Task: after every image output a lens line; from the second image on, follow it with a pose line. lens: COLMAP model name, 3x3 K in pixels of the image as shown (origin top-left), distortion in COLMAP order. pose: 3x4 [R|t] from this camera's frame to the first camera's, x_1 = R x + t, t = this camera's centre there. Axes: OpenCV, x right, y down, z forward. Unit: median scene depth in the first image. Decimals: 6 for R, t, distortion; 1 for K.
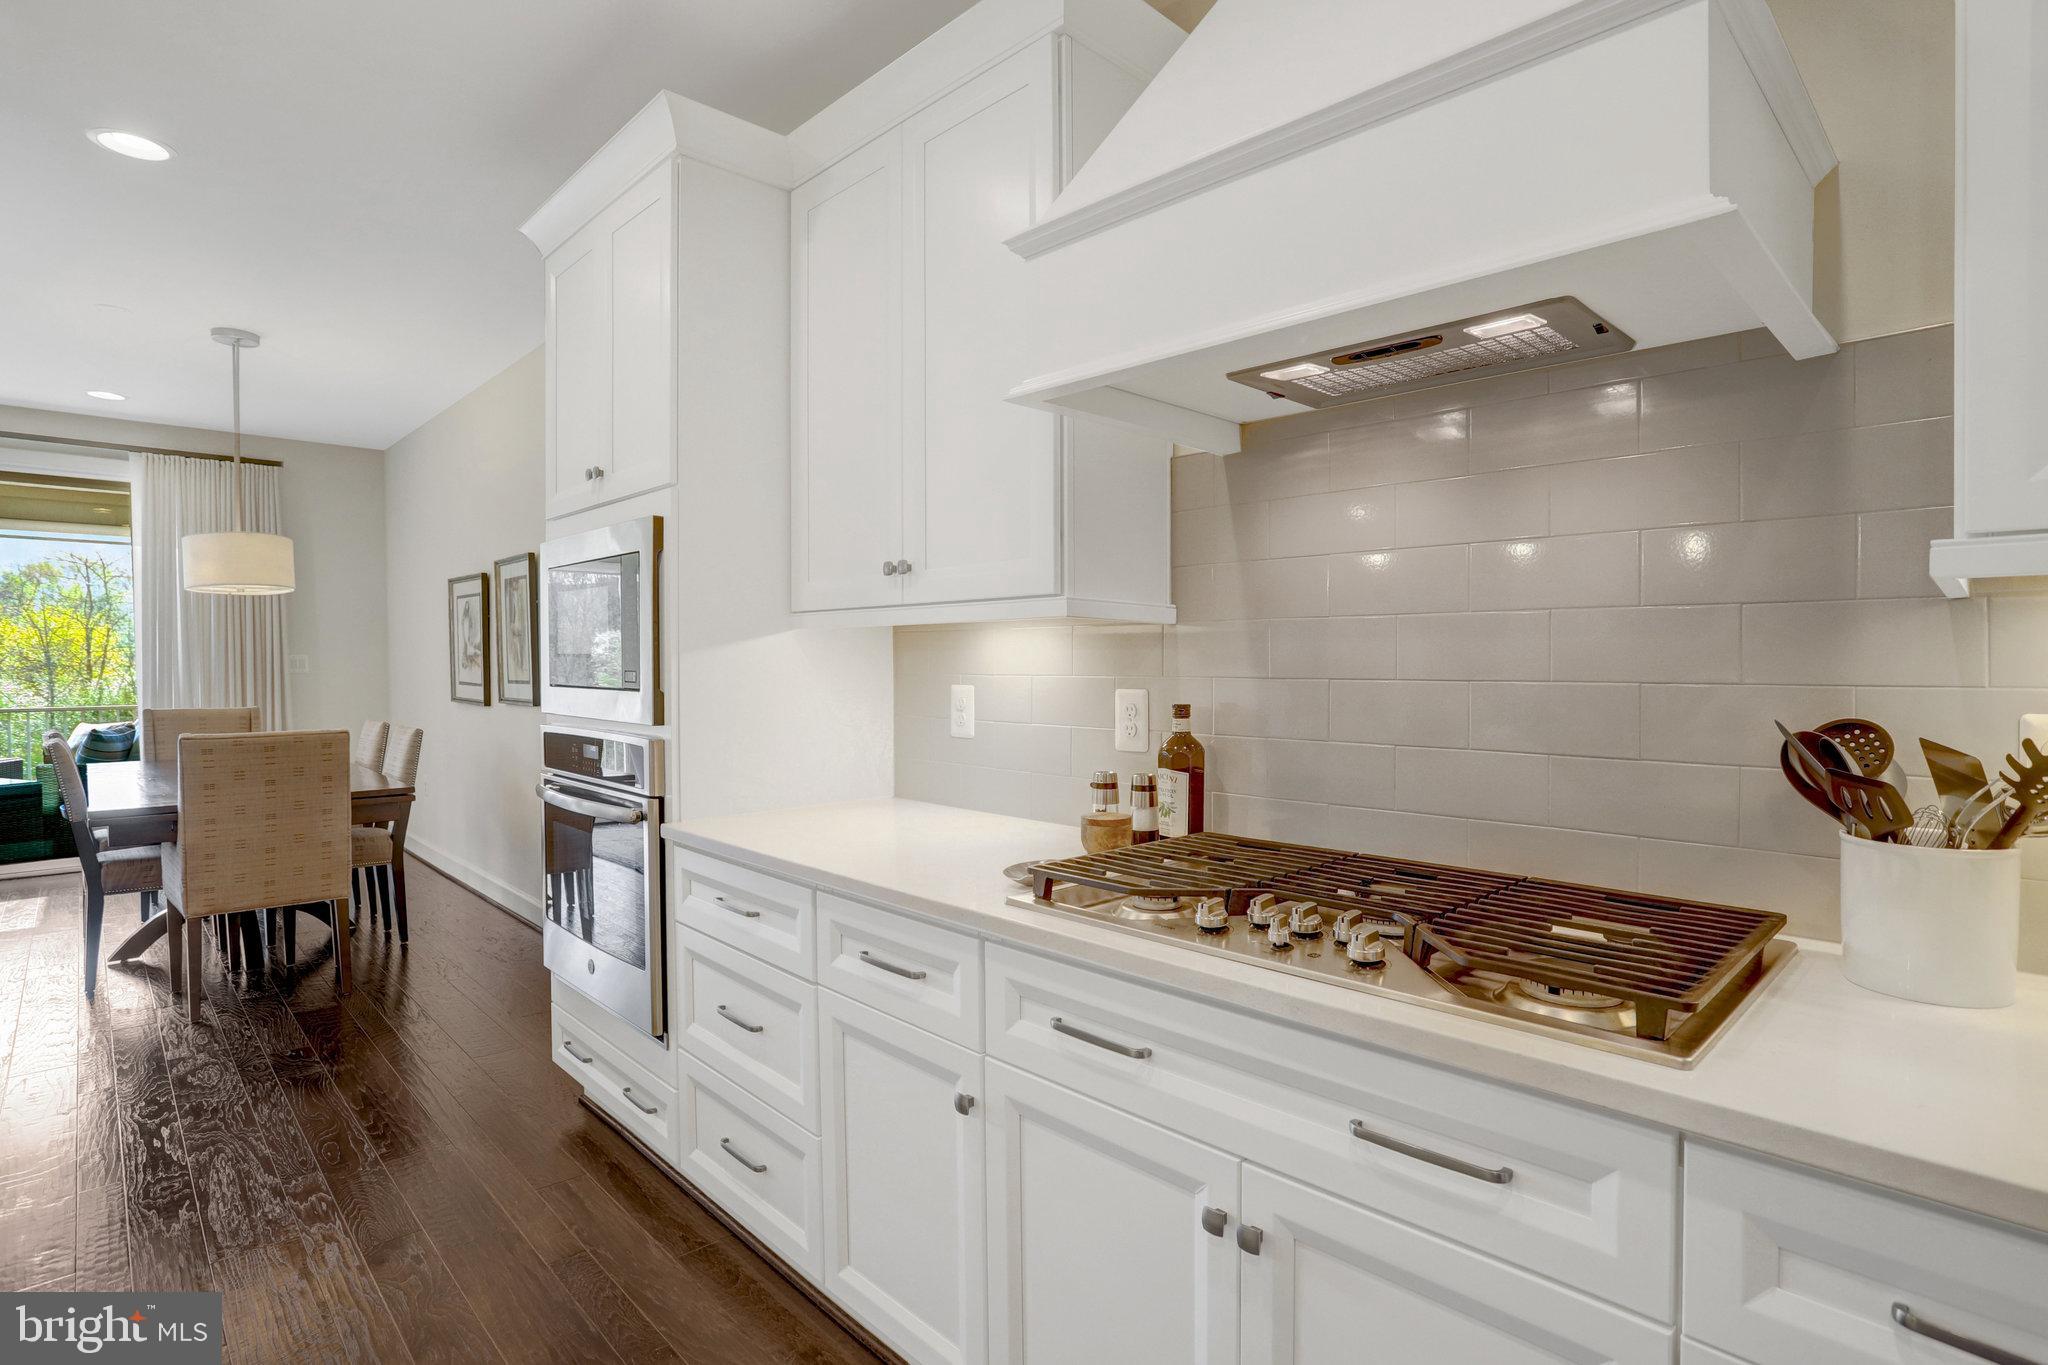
lens RADIAL K [[1013.0, 0, 1024.0], [0, 1013.0, 682.5], [0, 0, 1]] dist [-0.010416, -0.000550]
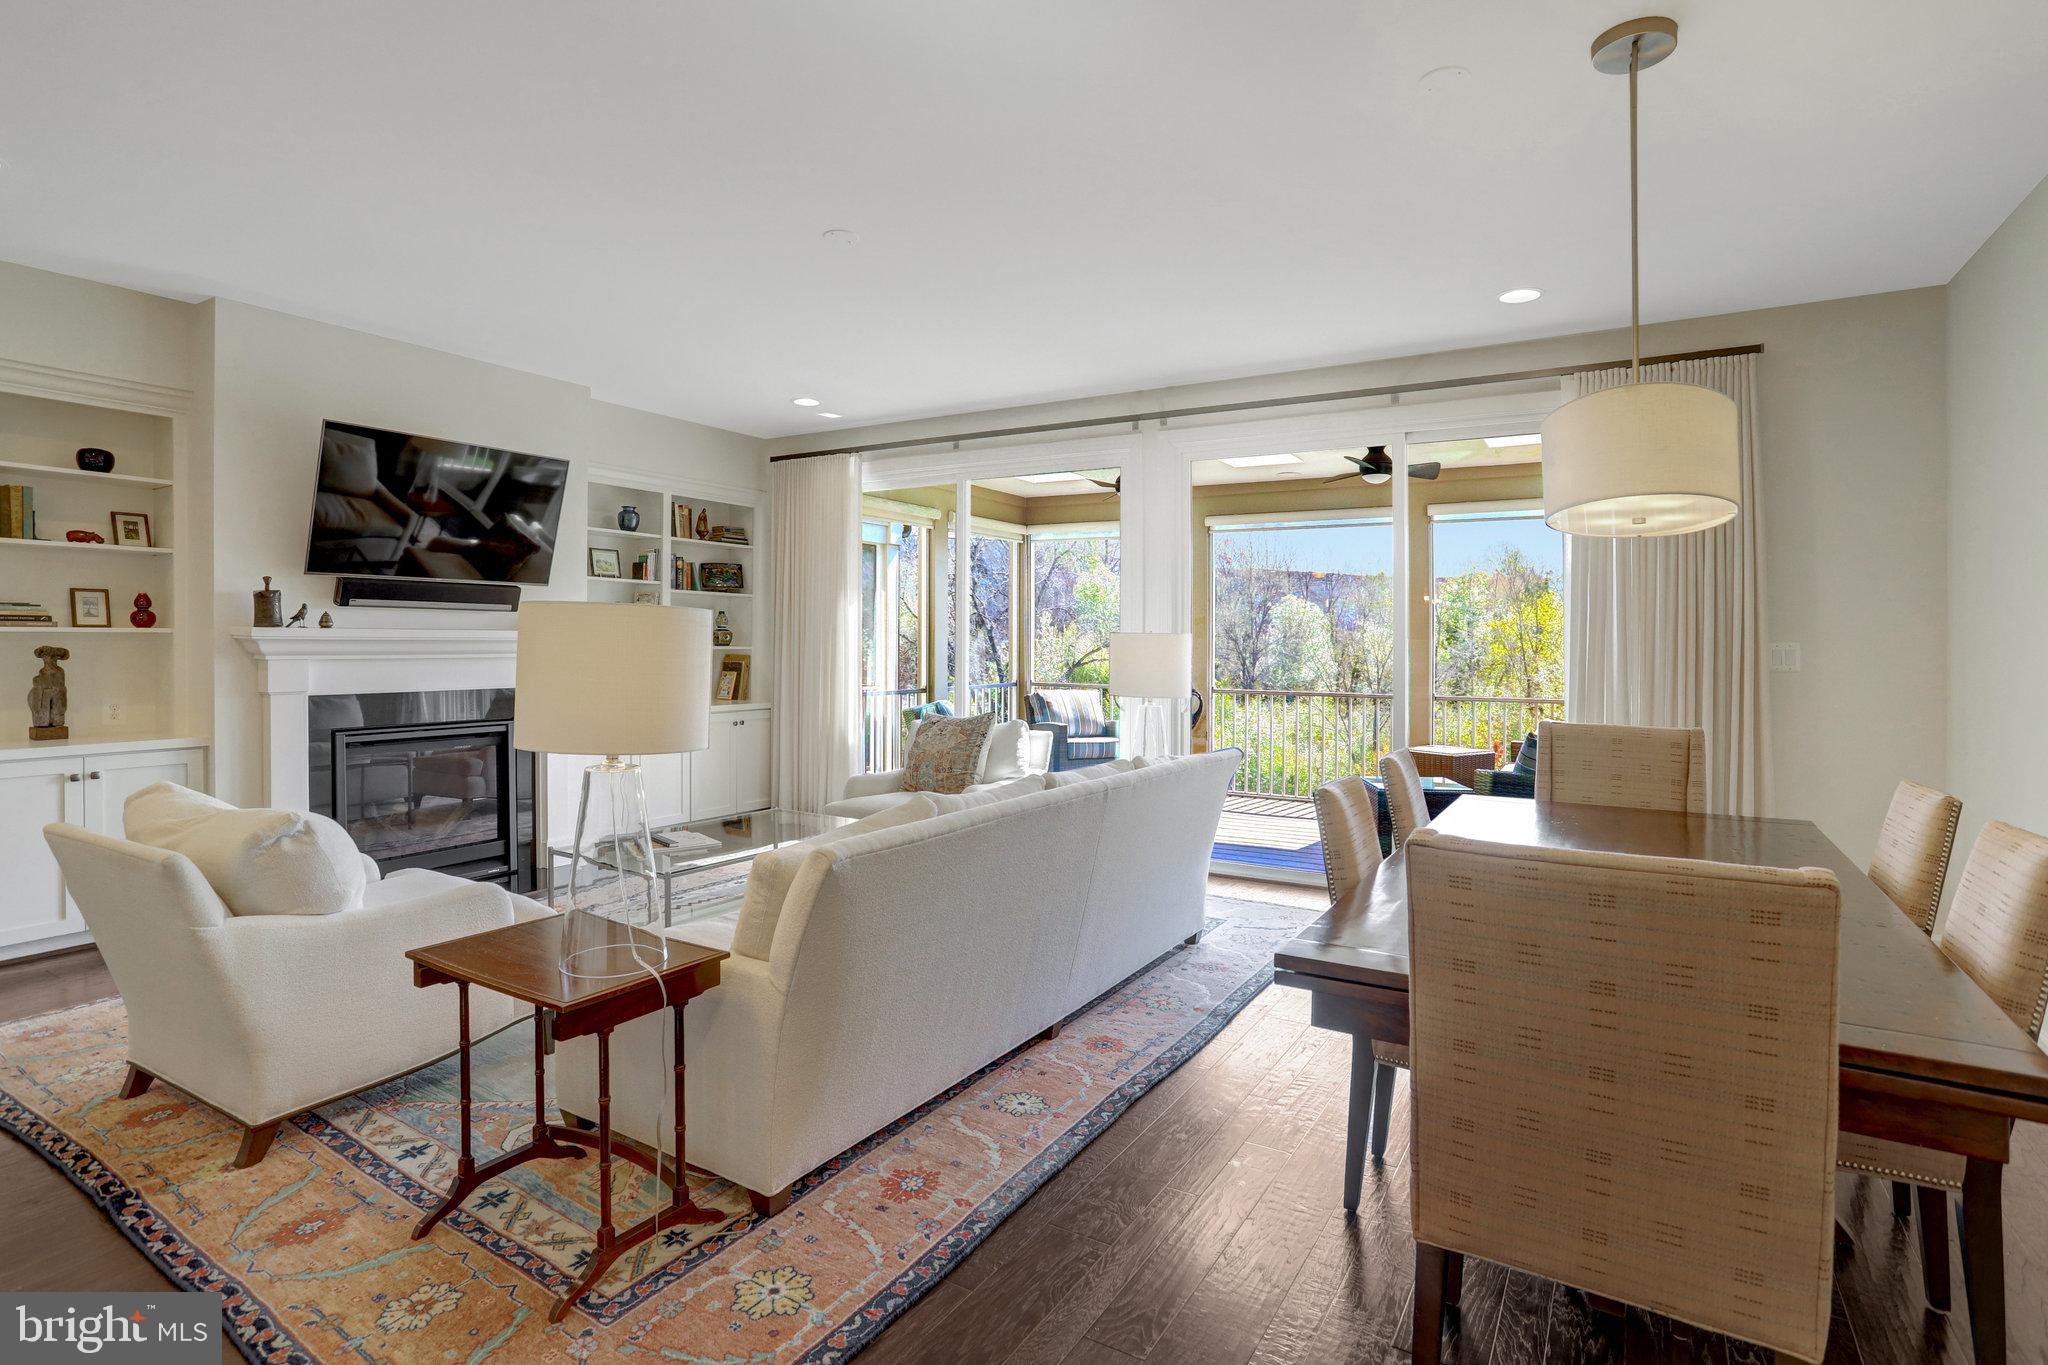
lens RADIAL K [[1030.7, 0, 1039.4], [0, 1030.7, 636.1], [0, 0, 1]] dist [-0.062948, 0.034000]
pose [[0.271991, -0.005272, -0.962285, -0.505610], [-0.022881, 0.999667, -0.011945, -0.022622], [0.962028, 0.025267, 0.271780, 0.784420]]
